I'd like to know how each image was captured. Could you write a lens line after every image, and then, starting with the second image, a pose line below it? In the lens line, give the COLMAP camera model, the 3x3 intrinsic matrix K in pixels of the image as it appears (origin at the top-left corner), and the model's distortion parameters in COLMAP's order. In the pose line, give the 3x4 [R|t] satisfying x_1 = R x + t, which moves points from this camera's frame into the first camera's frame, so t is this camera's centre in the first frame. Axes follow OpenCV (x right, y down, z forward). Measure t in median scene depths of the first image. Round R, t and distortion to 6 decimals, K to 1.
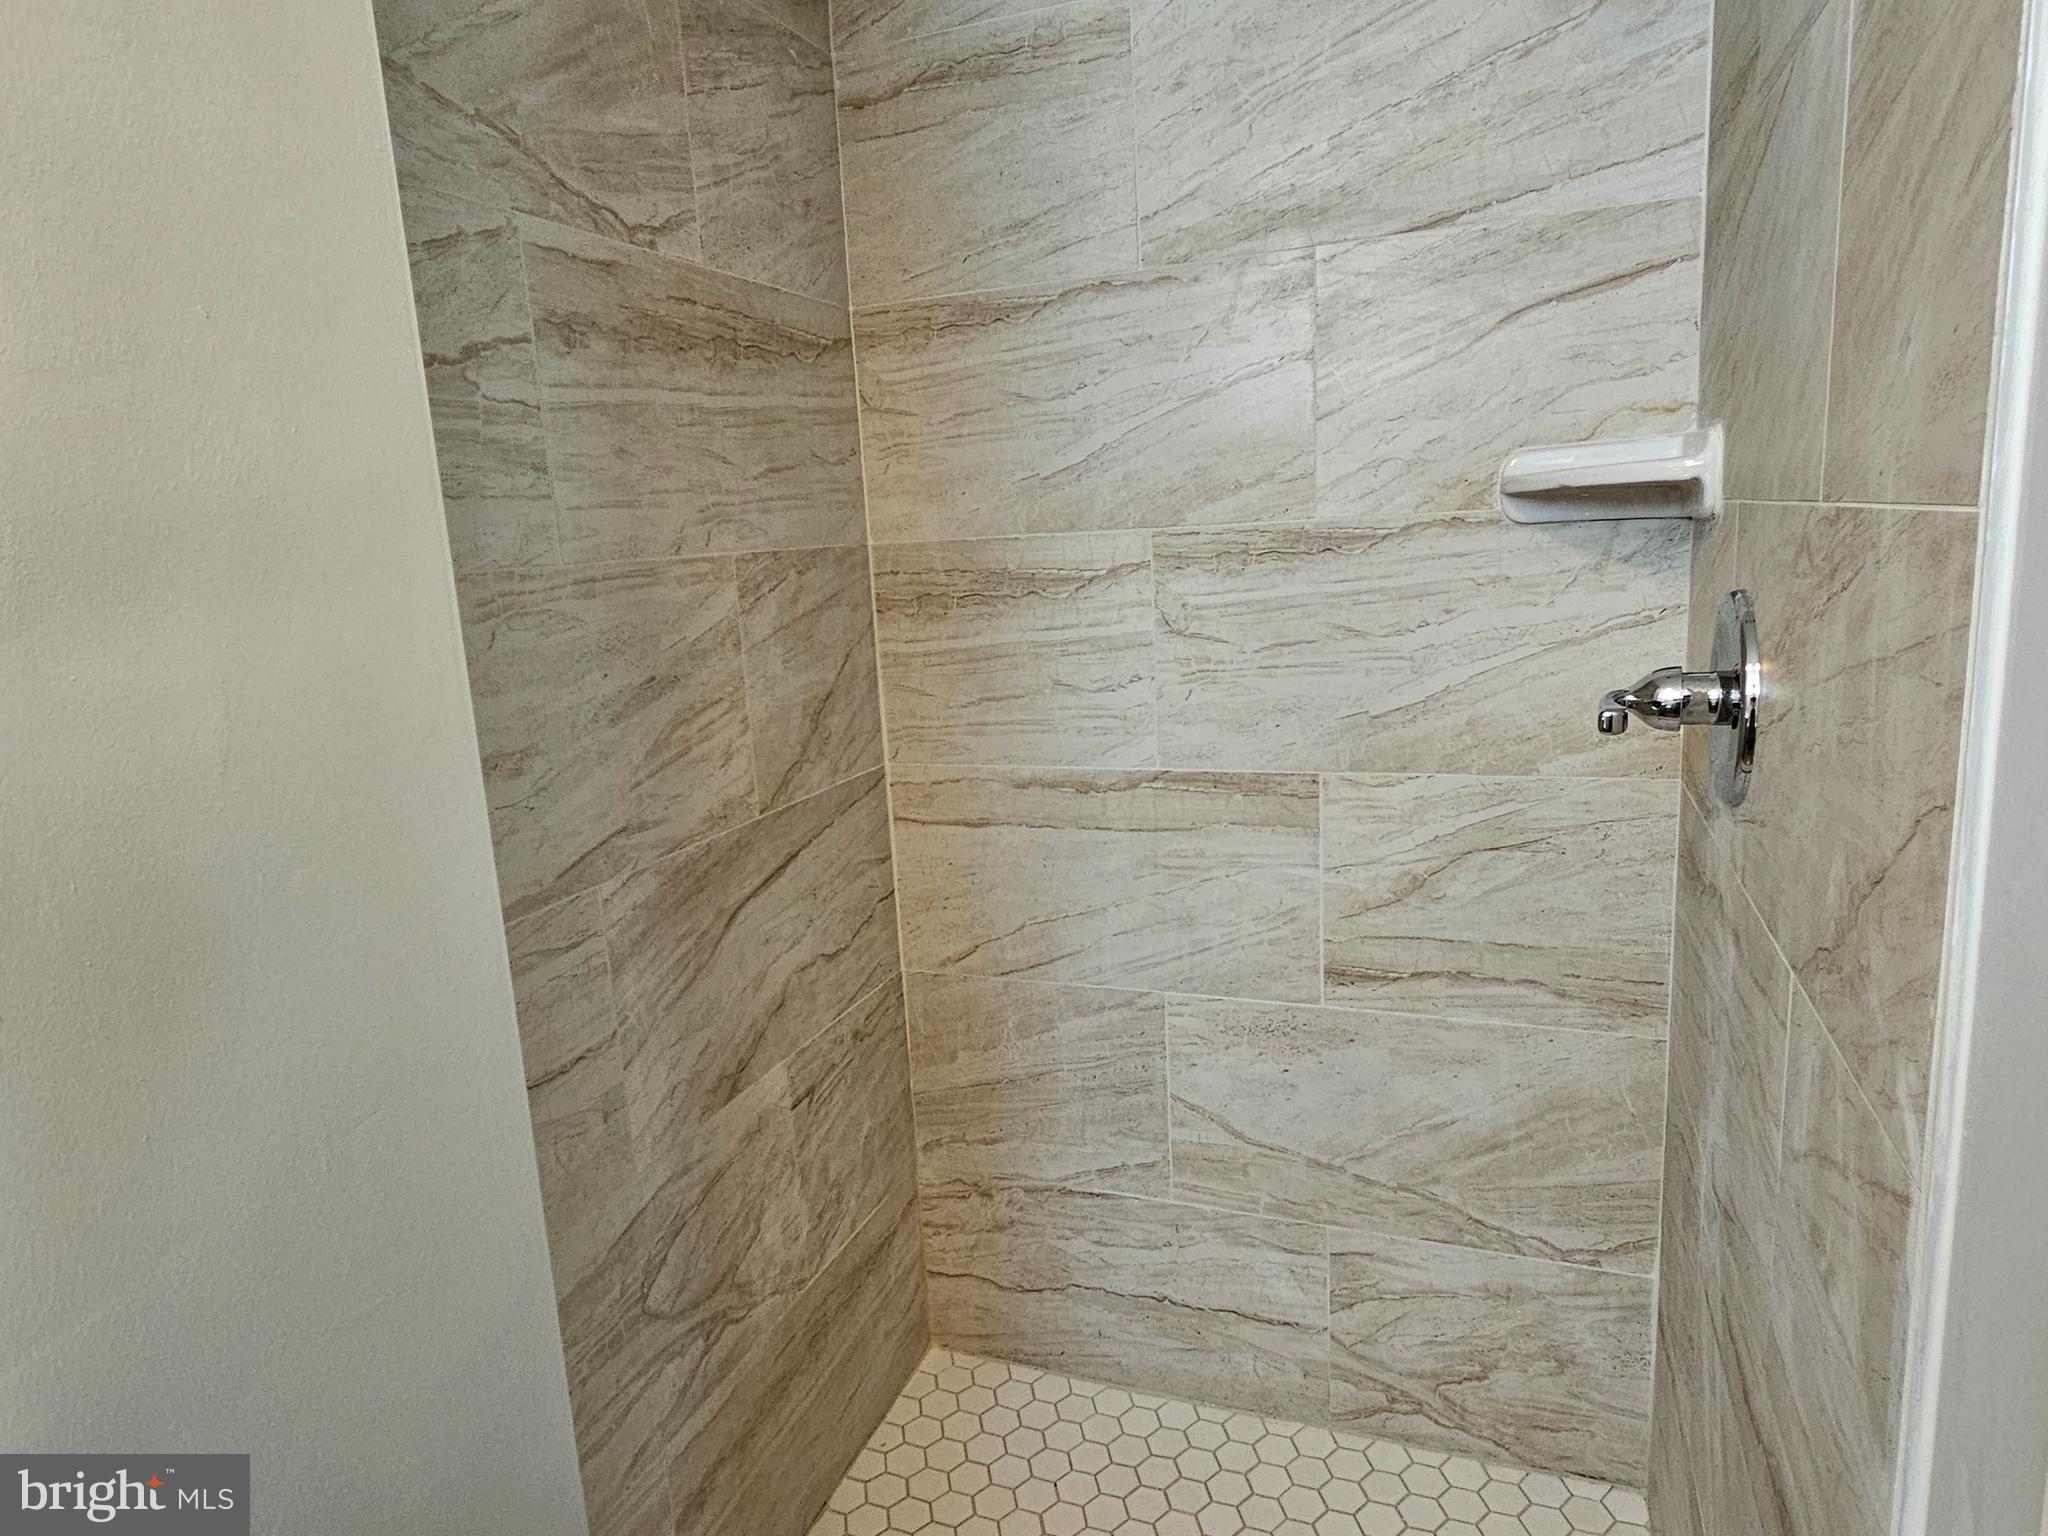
lens RADIAL K [[1293.6, 0, 995.2], [0, 1293.6, 761.0], [0, 0, 1]] dist [0.008587, -0.002888]
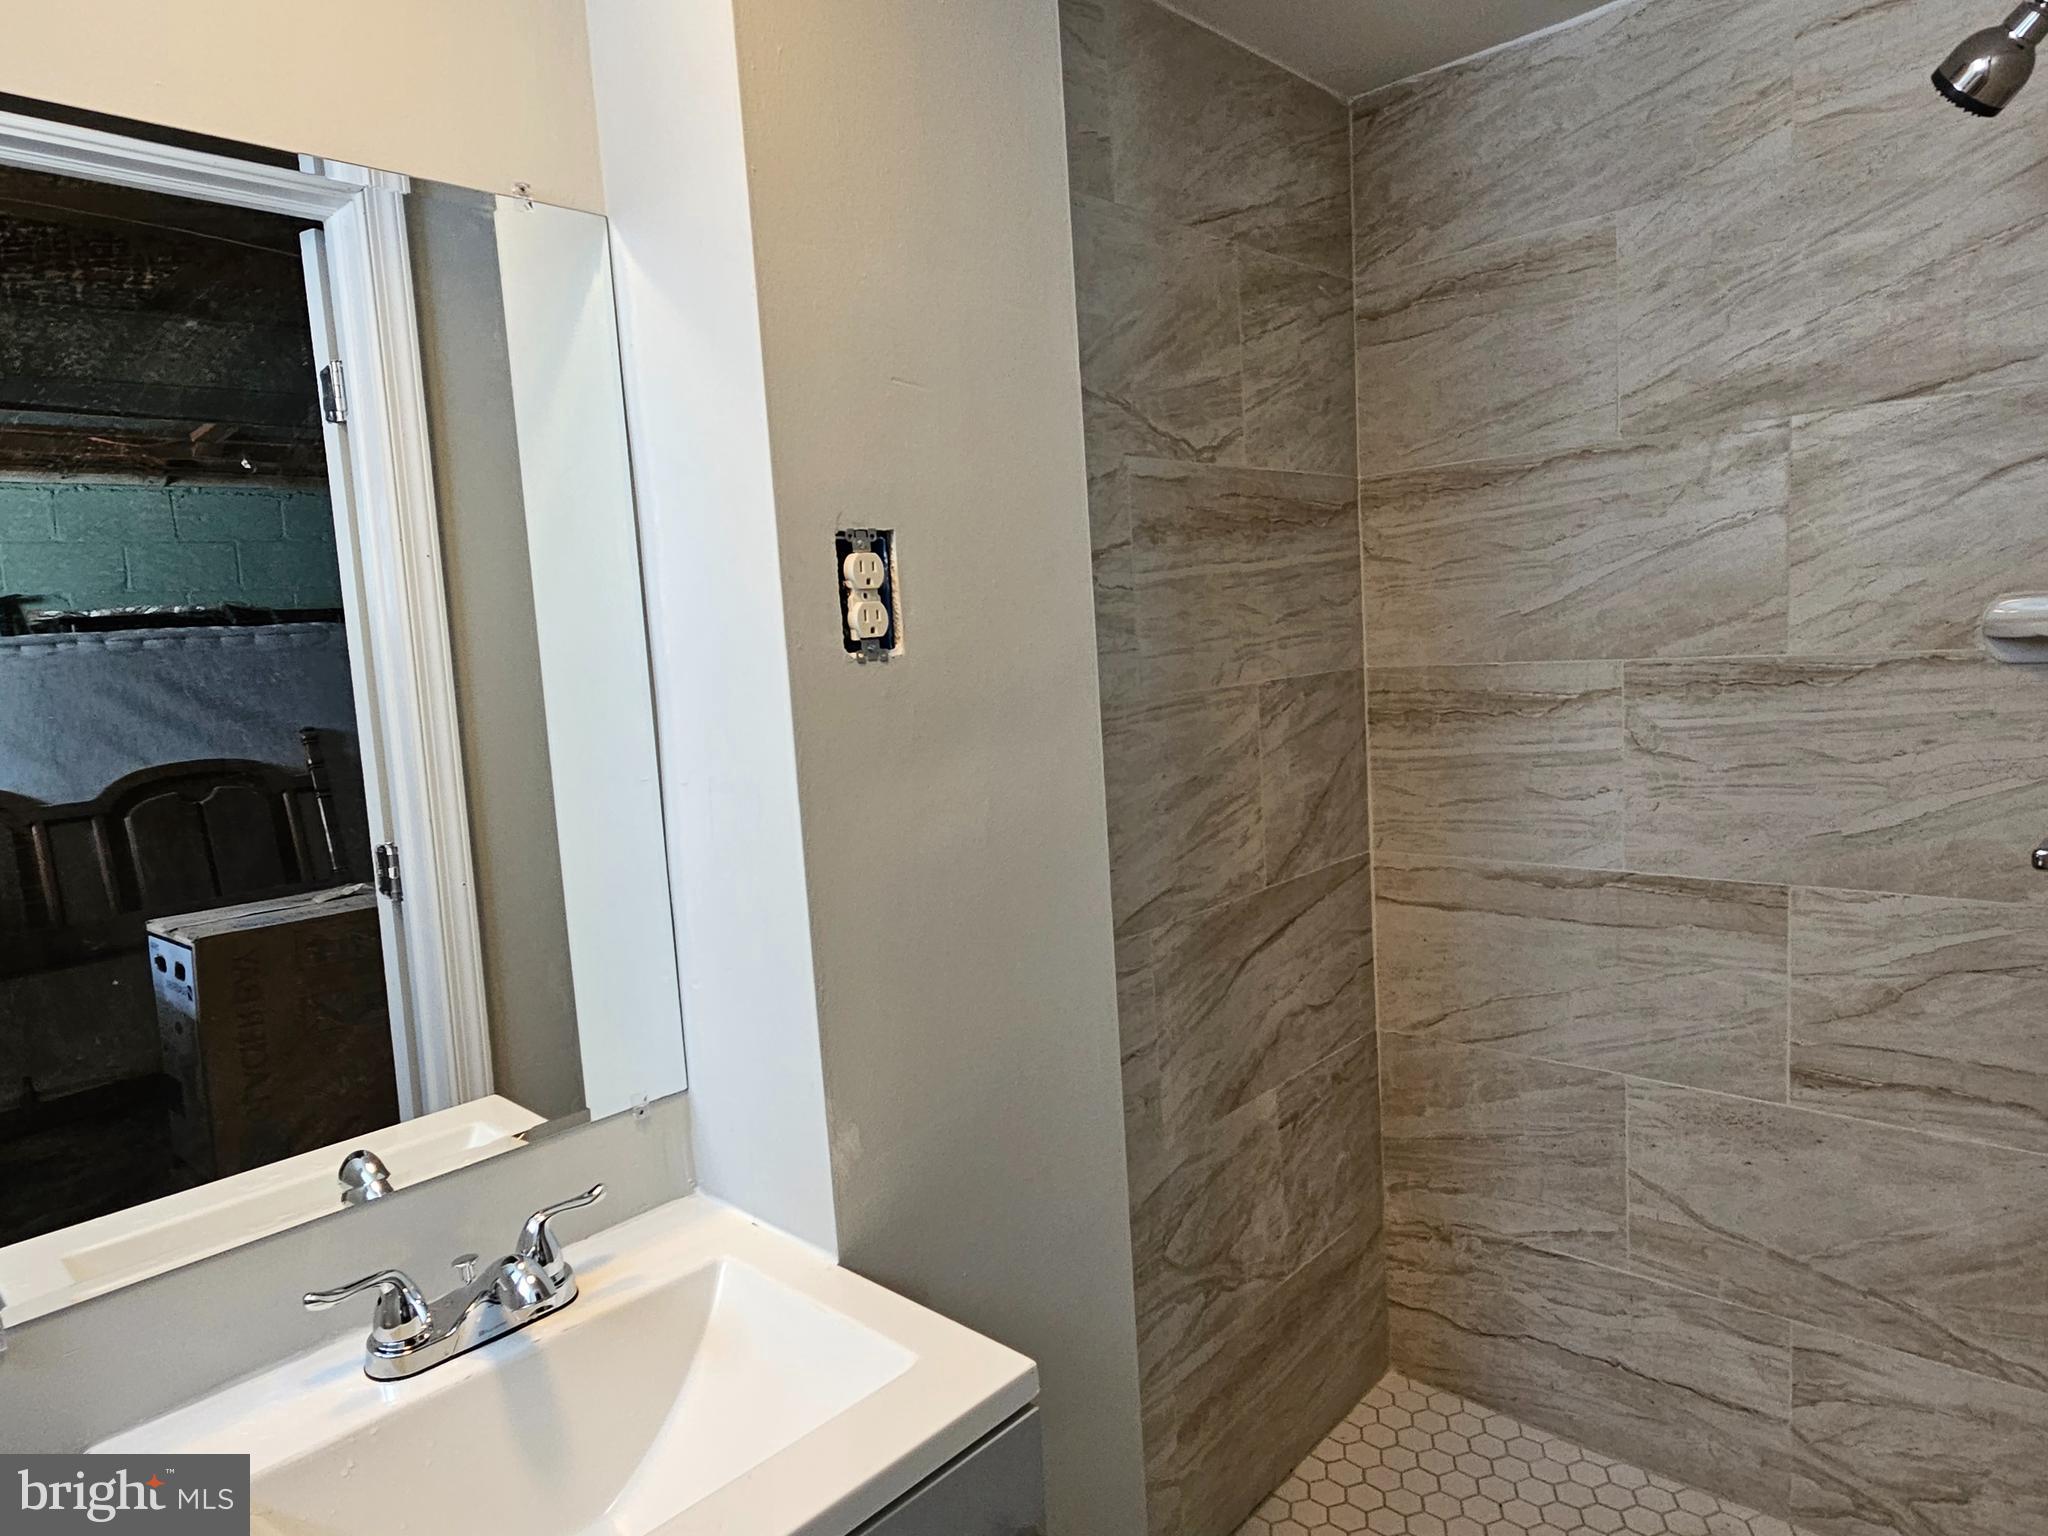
lens RADIAL K [[1293.6, 0, 995.2], [0, 1293.6, 761.0], [0, 0, 1]] dist [0.008587, -0.002888]
pose [[0.933883, 0.038540, -0.355496, 0.013603], [-0.057457, 0.997430, -0.042804, -0.010131], [0.352933, 0.060399, 0.933697, -0.257832]]
